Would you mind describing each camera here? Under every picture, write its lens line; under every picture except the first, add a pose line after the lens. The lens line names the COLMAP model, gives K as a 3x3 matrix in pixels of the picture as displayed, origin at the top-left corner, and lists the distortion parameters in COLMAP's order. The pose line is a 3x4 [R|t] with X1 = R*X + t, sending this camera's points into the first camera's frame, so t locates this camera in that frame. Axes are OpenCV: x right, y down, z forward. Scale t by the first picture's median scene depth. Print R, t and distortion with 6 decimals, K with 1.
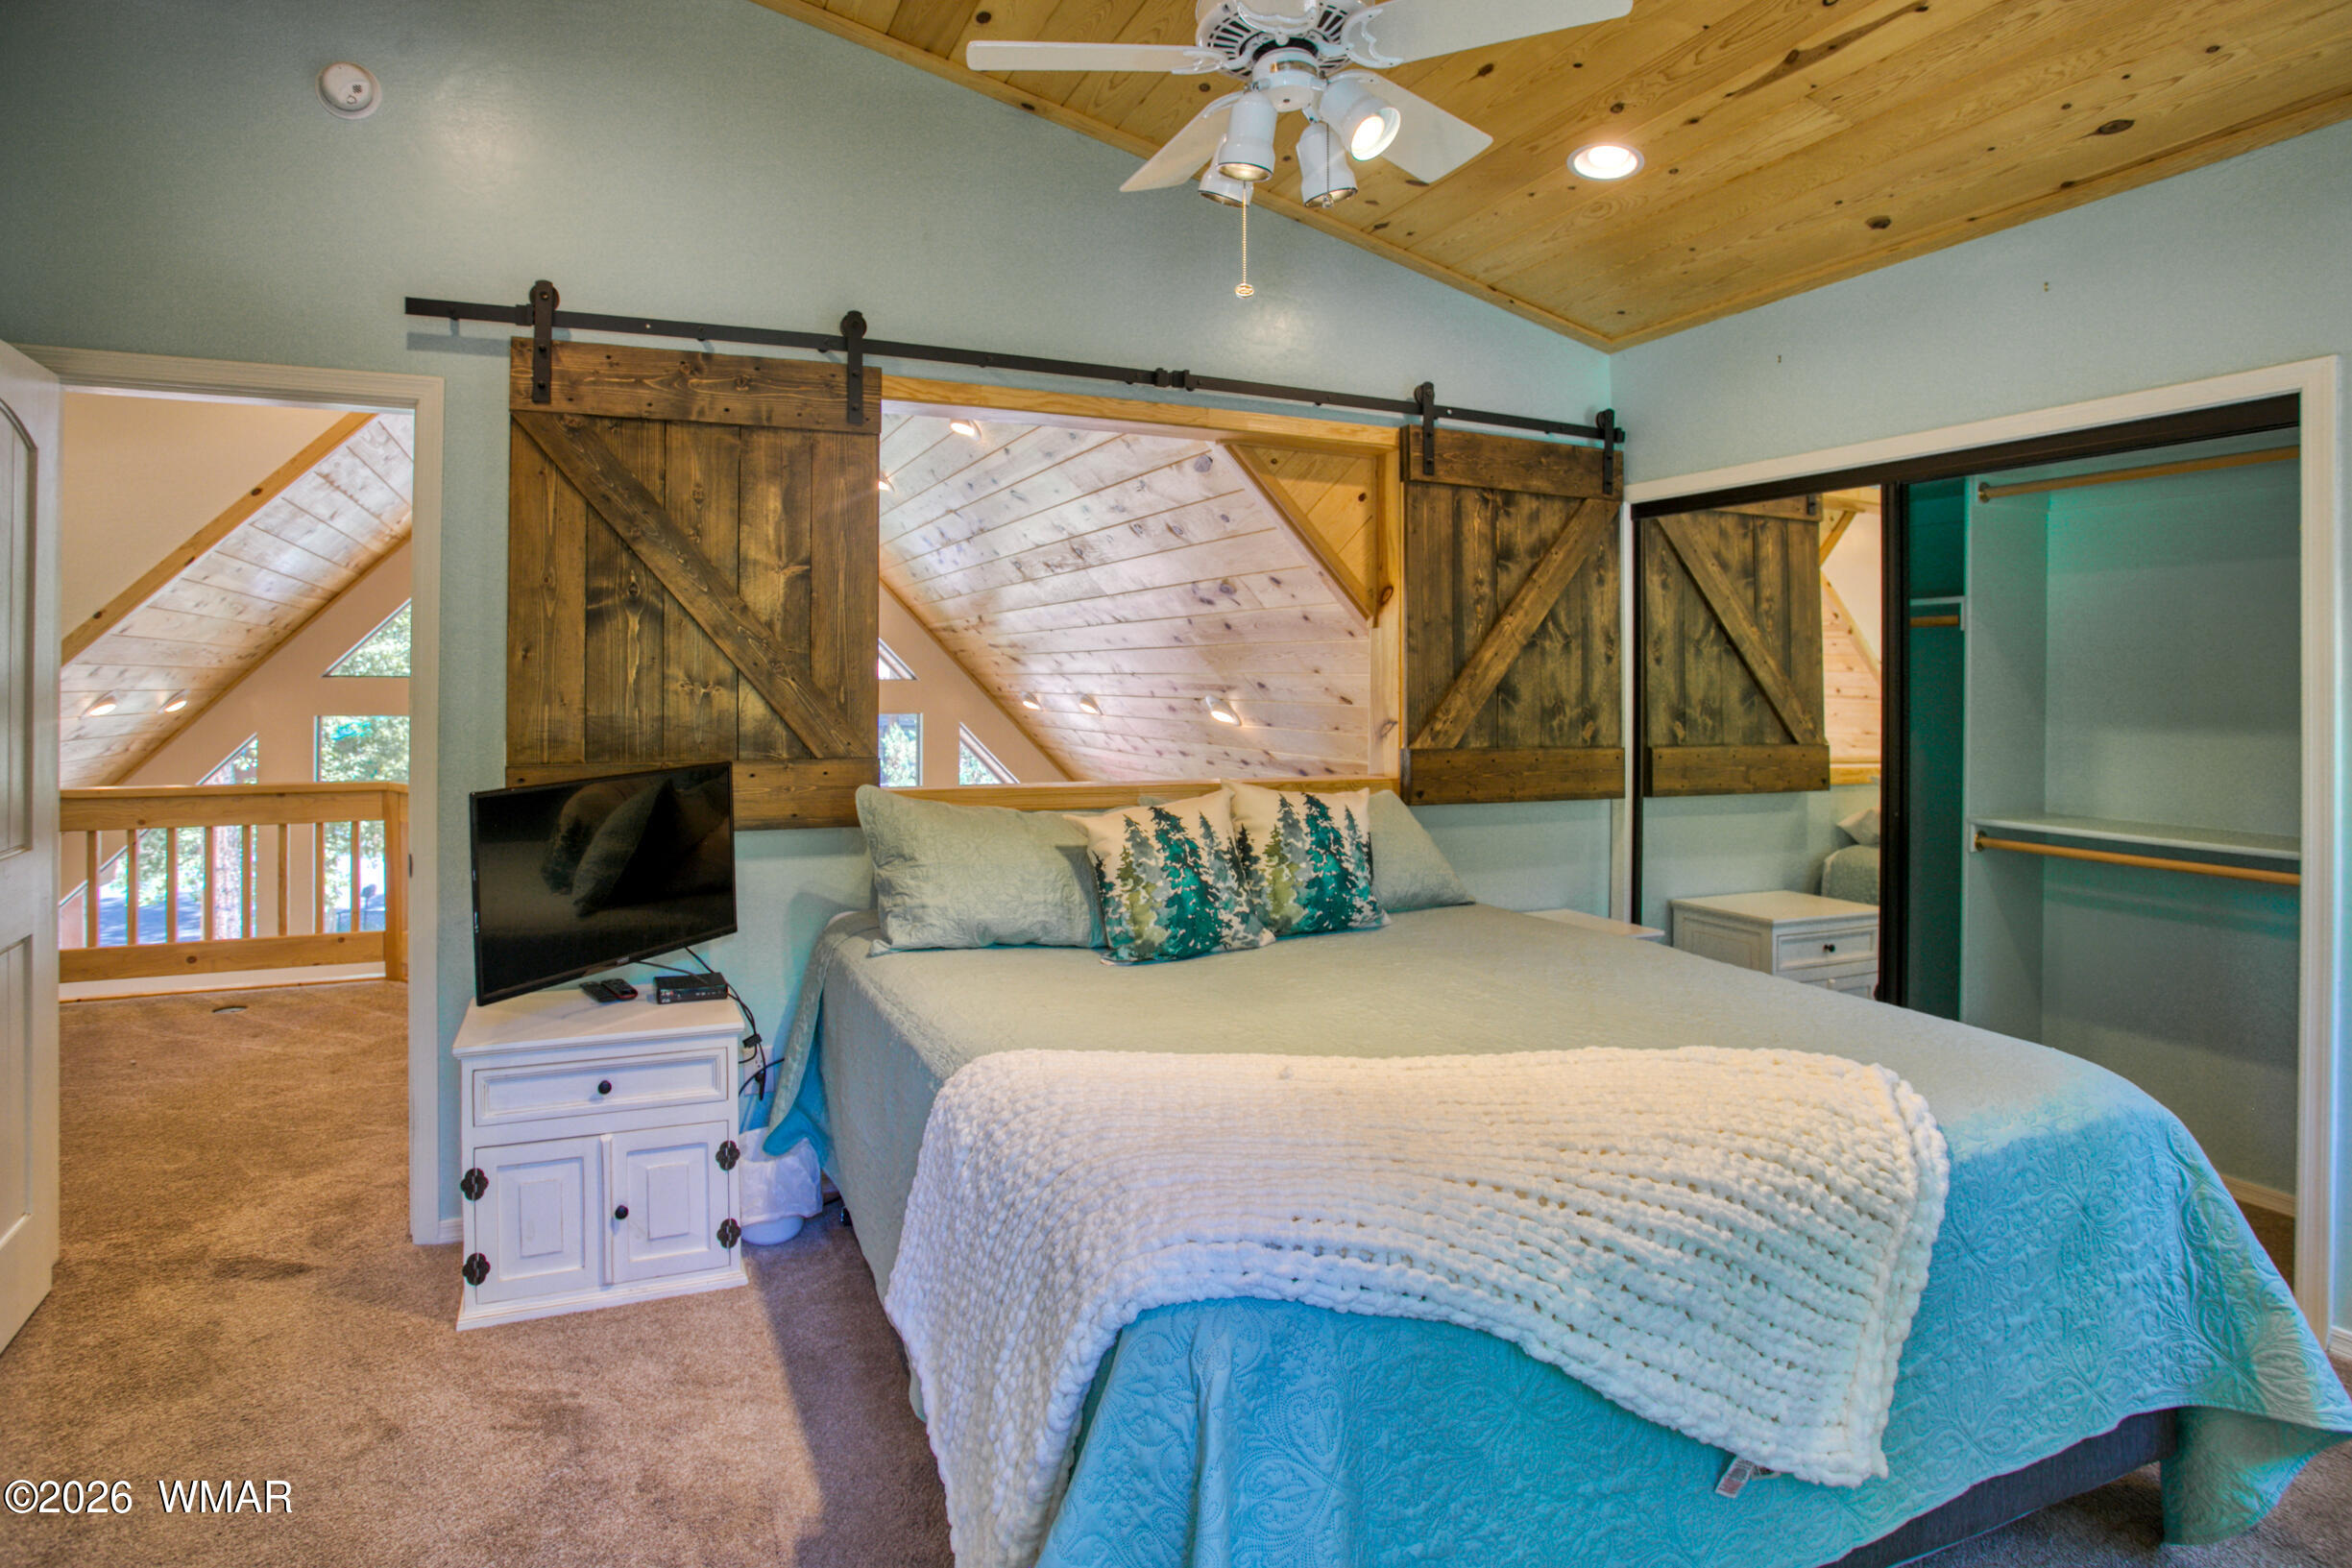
lens RADIAL K [[1185.7, 0, 1177.8], [0, 1185.7, 739.0], [0, 0, 1]] dist [-0.079980, 0.026337]
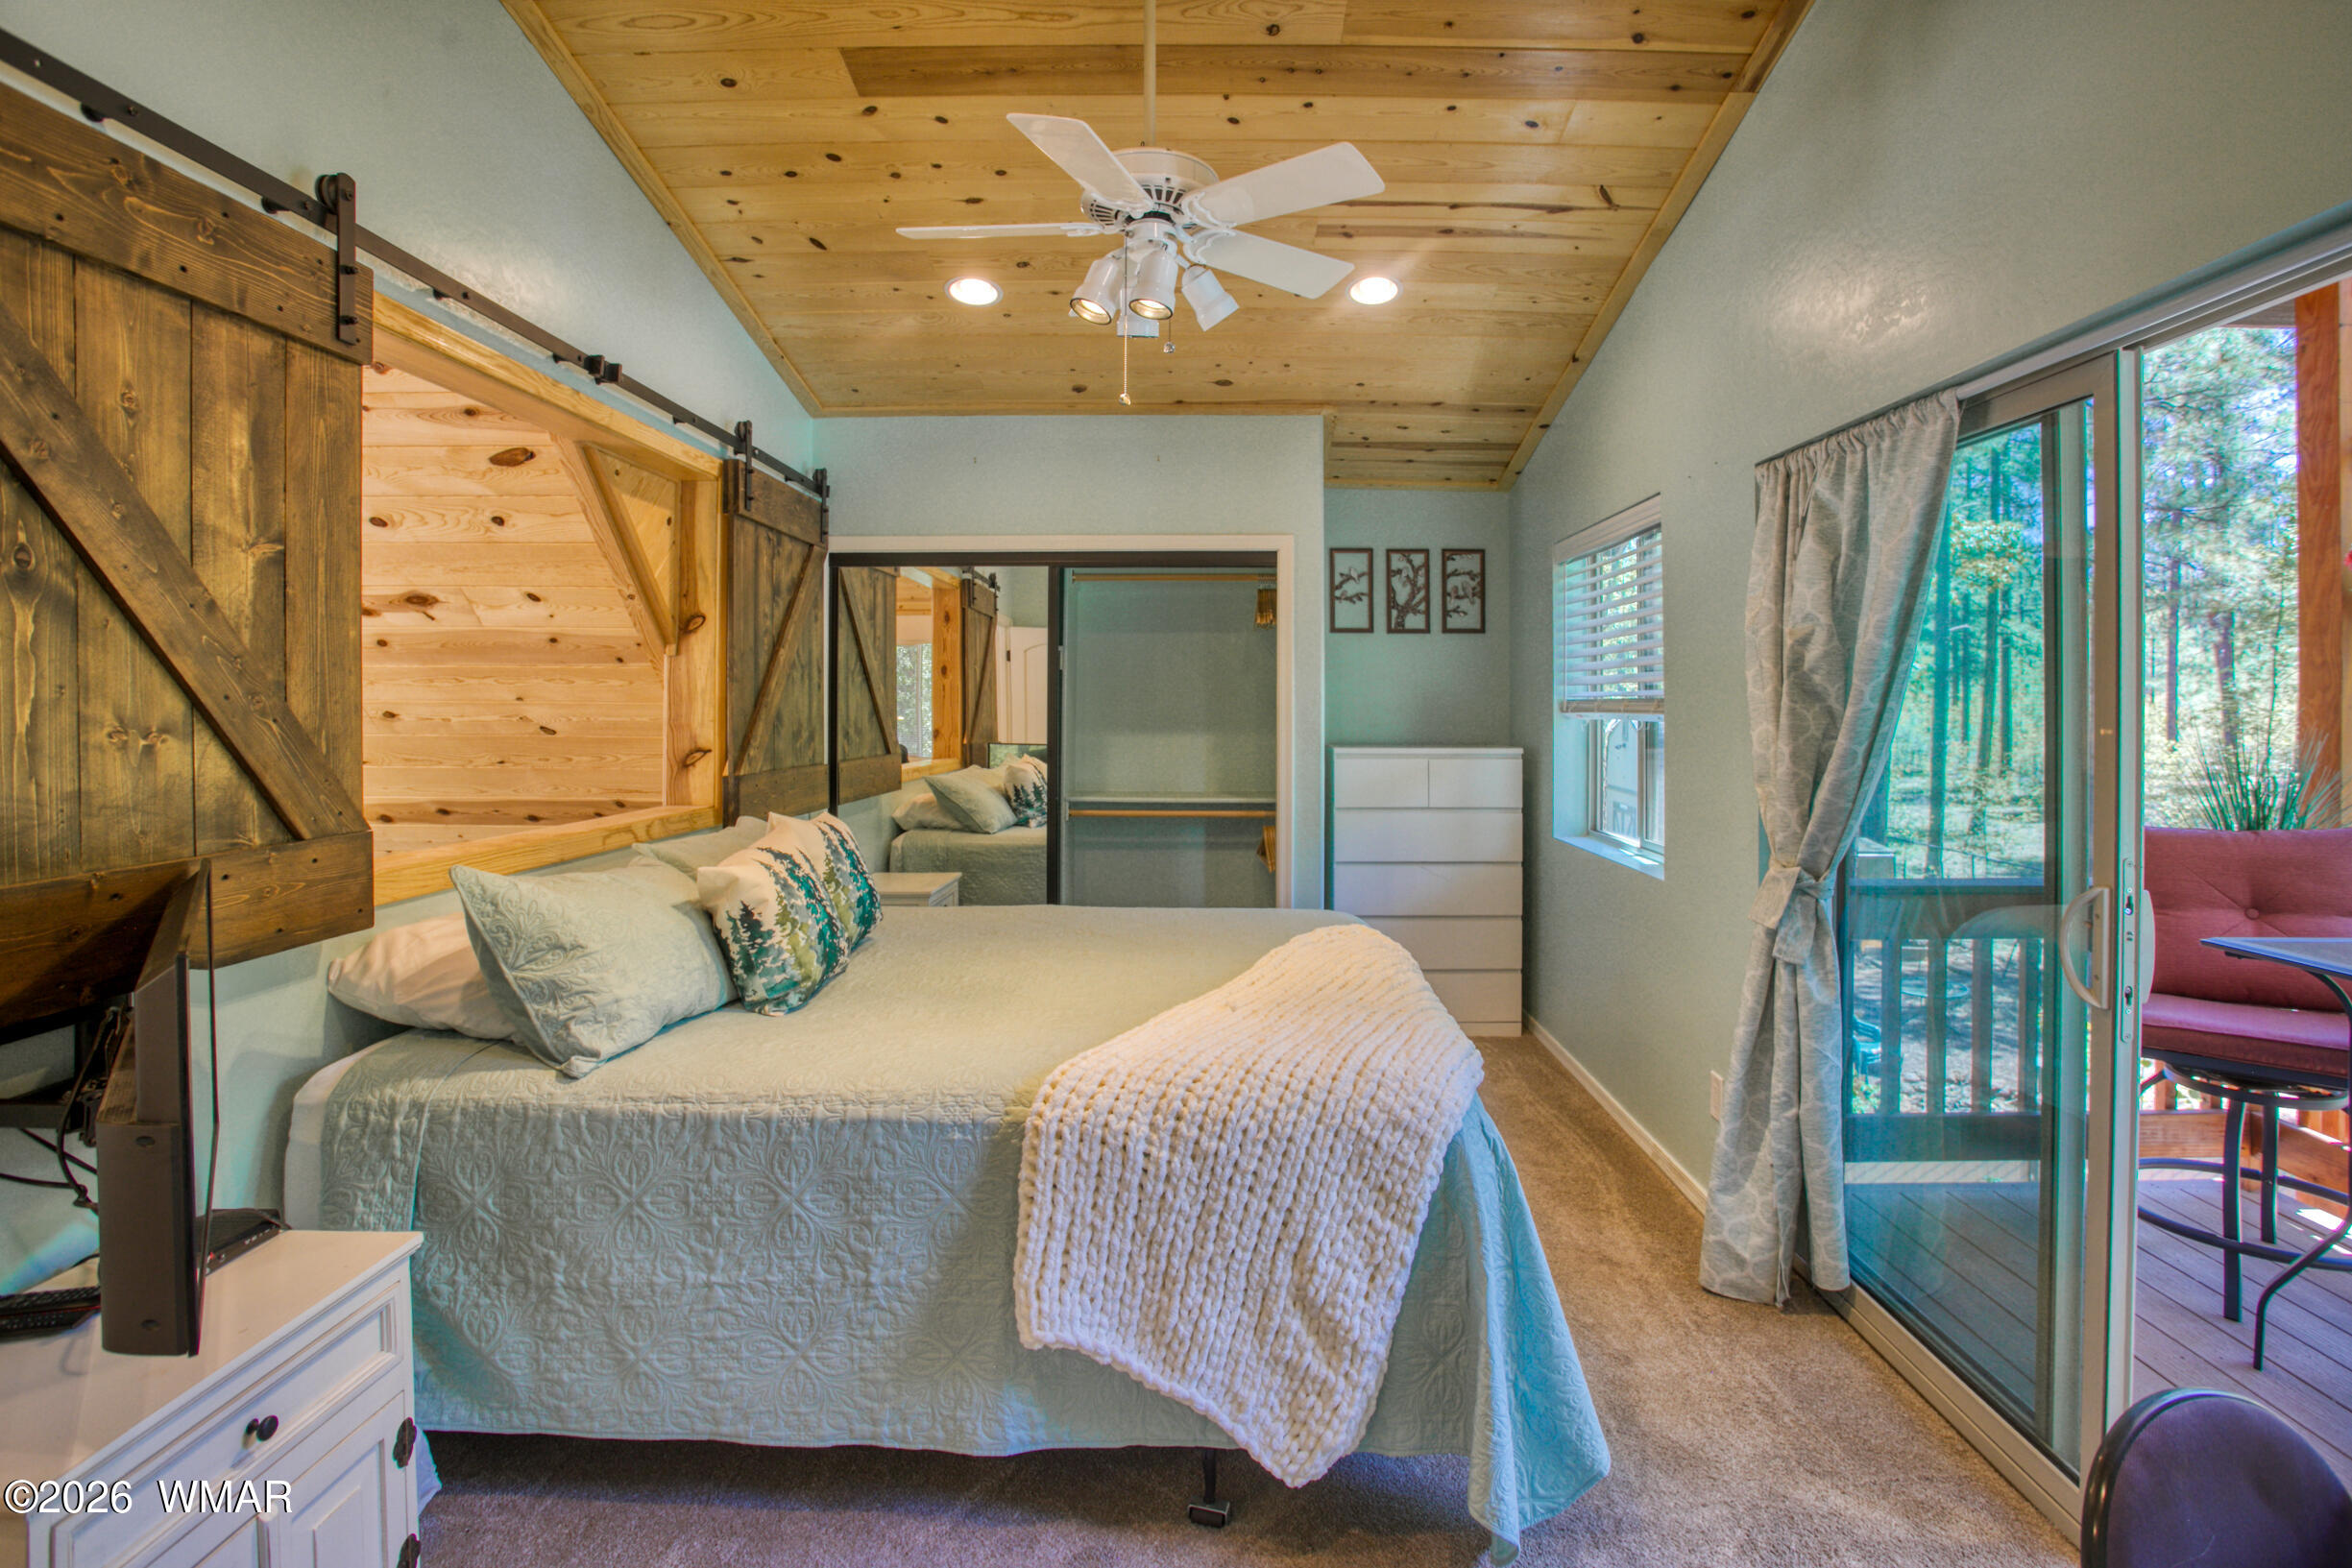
lens RADIAL K [[1129.0, 0, 1232.0], [0, 1129.0, 780.2], [0, 0, 1]] dist [-0.099120, 0.033510]
pose [[0.386337, -0.066928, 0.919926, -0.670449], [0.041500, 0.997615, 0.055151, -0.029128], [-0.921423, 0.016870, 0.388194, 0.296172]]
